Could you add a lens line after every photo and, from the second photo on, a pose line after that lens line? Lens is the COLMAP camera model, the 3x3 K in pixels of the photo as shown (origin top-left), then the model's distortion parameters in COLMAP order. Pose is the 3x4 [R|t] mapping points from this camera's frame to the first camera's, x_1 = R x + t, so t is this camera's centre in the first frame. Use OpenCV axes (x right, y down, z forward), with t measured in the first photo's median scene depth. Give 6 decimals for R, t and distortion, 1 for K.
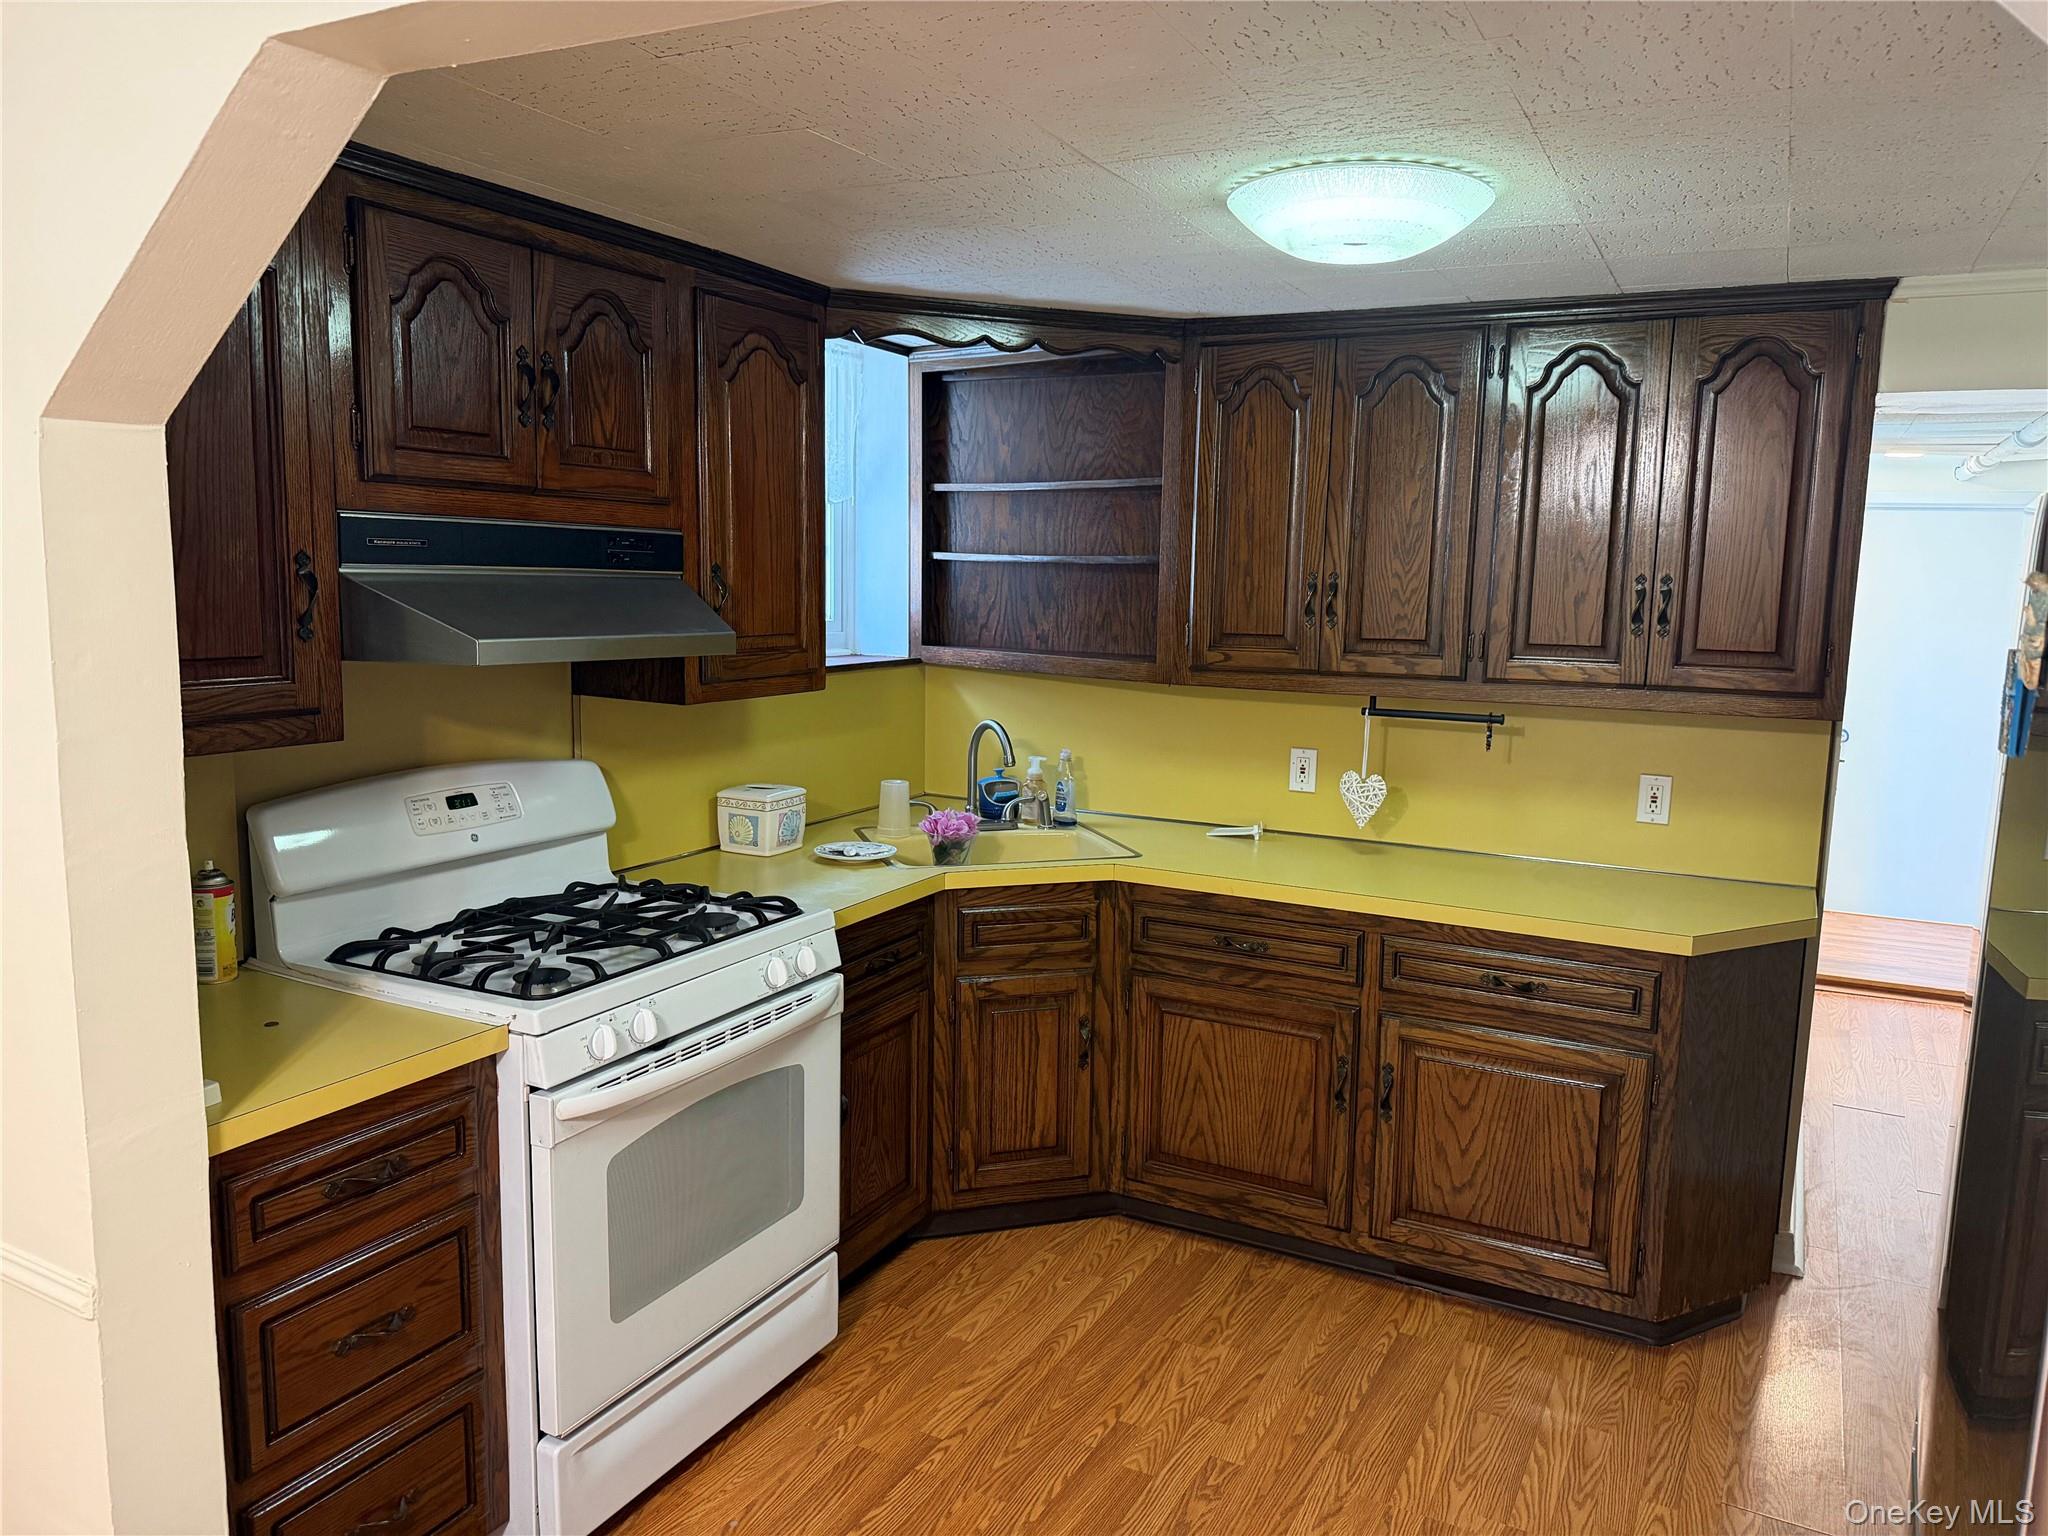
lens RADIAL K [[1421.6, 0, 1026.1], [0, 1421.6, 763.3], [0, 0, 1]] dist [0.037163, -0.018584]
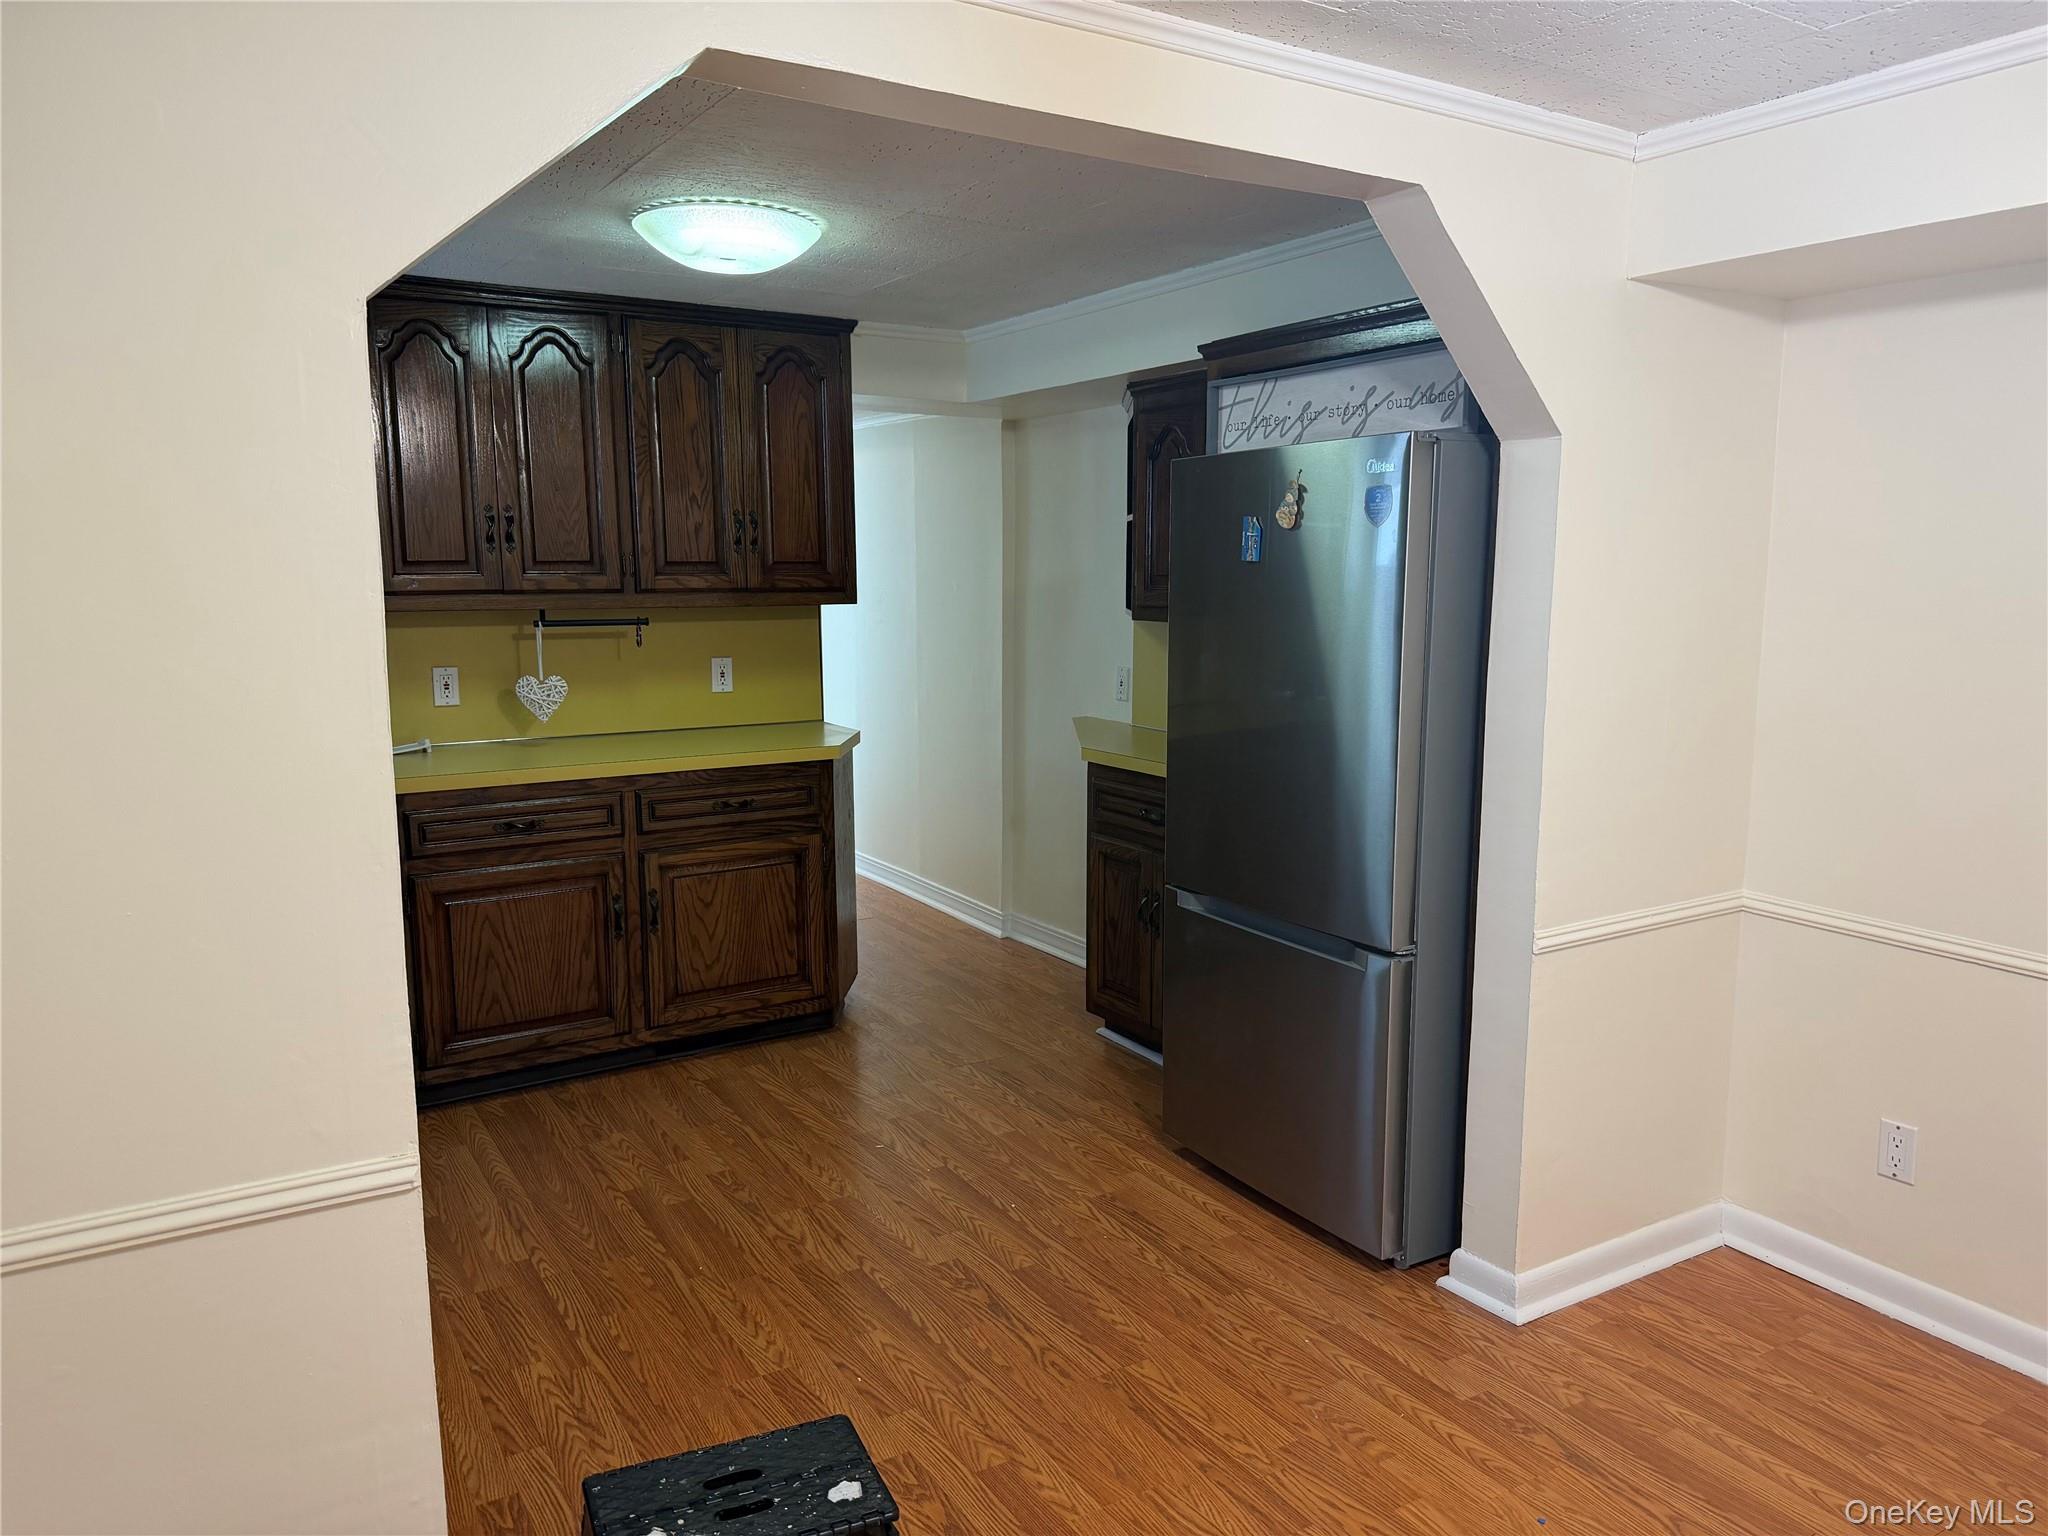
lens RADIAL K [[1421.6, 0, 1031.5], [0, 1421.6, 774.4], [0, 0, 1]] dist [0.037163, -0.018584]
pose [[0.499827, -0.152060, 0.852672, -0.633443], [0.127644, 0.986651, 0.101130, 0.020859], [-0.856668, 0.058292, 0.512565, 0.039332]]
